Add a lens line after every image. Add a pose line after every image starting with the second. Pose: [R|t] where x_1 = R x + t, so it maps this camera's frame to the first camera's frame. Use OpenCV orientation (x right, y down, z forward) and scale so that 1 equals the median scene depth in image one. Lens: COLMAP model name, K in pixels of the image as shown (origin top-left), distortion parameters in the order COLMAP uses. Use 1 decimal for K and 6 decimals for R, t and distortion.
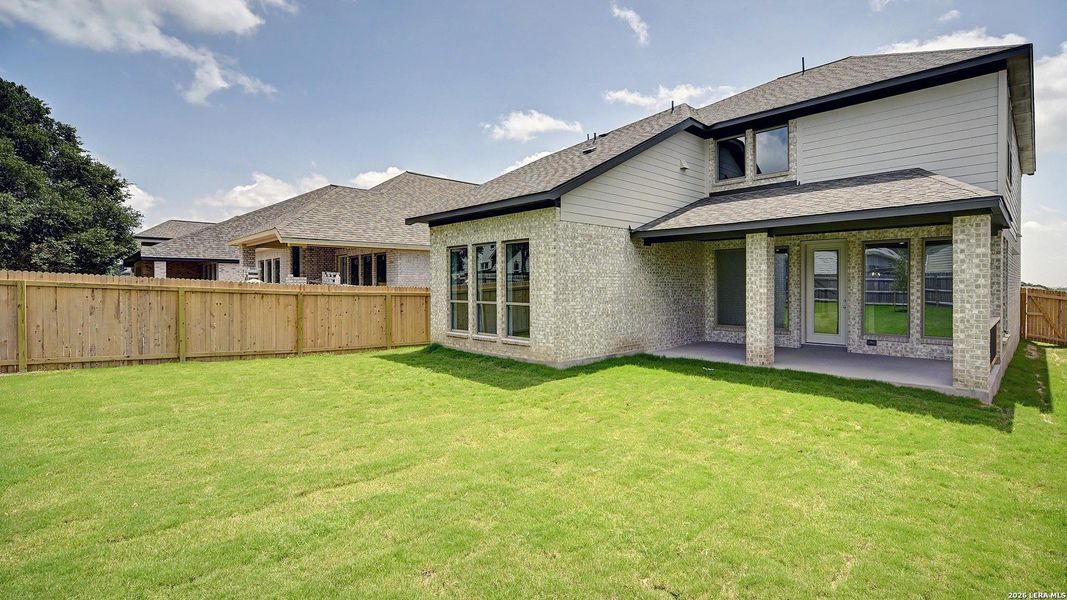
lens RADIAL K [[484.4, 0, 533.5], [0, 484.4, 300.0], [0, 0, 1]] dist [-0.000705, 0.000073]
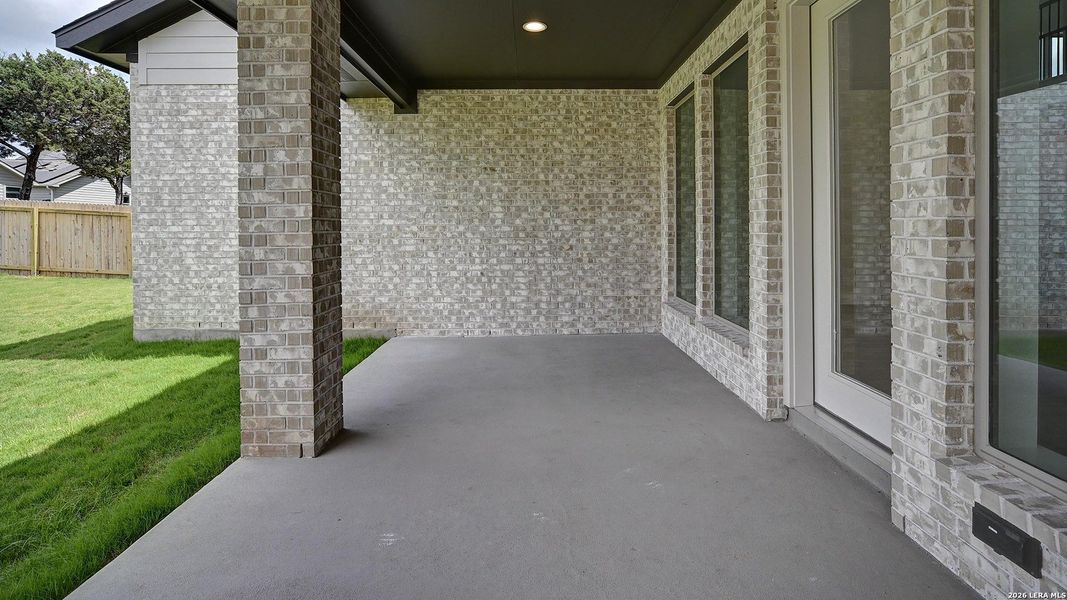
lens RADIAL K [[479.0, 0, 534.9], [0, 479.0, 227.7], [0, 0, 1]] dist [0.000223, 0.000000]
pose [[0.723373, 0.004625, -0.690442, 0.764771], [-0.021009, 0.999662, -0.015315, 0.005775], [0.690138, 0.025584, 0.723225, 0.876860]]
